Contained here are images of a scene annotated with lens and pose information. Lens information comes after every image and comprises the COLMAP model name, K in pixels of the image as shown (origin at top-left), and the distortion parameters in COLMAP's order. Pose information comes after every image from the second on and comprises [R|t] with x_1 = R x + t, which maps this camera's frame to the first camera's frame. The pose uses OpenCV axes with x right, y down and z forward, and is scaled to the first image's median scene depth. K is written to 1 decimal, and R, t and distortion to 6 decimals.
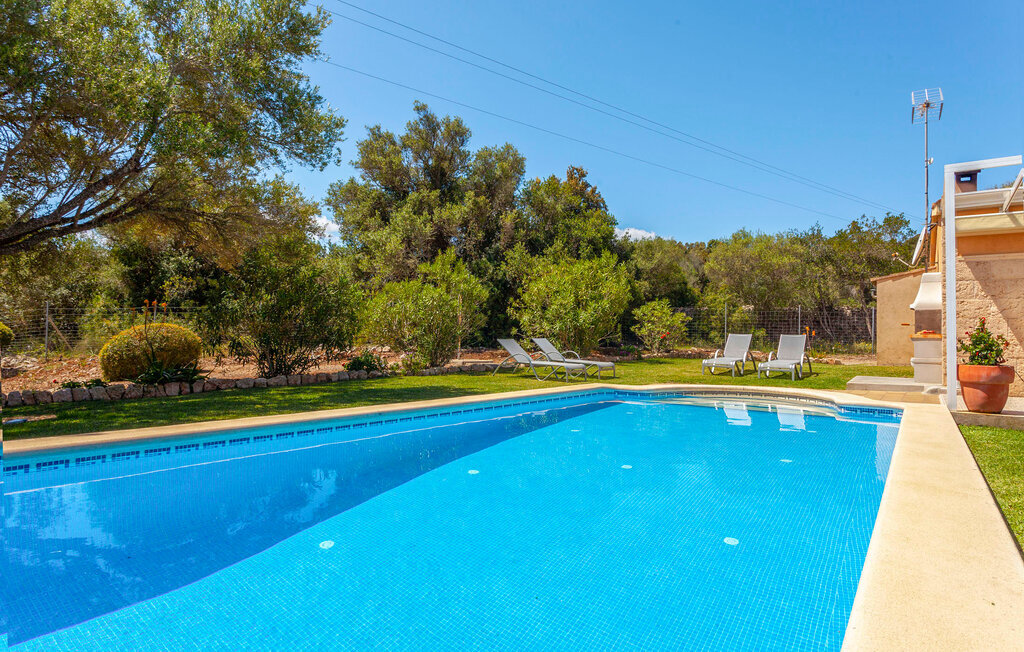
lens RADIAL K [[573.4, 0, 498.9], [0, 573.4, 331.3], [0, 0, 1]] dist [-0.024015, 0.011889]
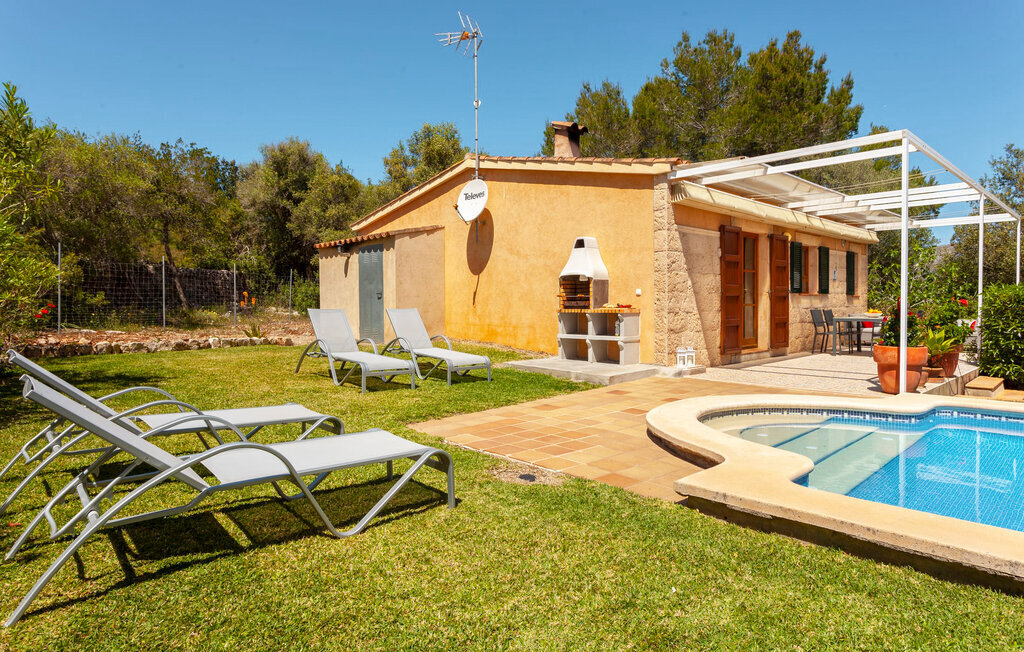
lens RADIAL K [[602.0, 0, 501.2], [0, 602.0, 318.2], [0, 0, 1]] dist [-0.002514, 0.000228]
pose [[0.156878, -0.043783, 0.986647, -0.118489], [-0.009399, 0.998905, 0.045821, -0.012811], [-0.987573, -0.016462, 0.156294, 0.648013]]
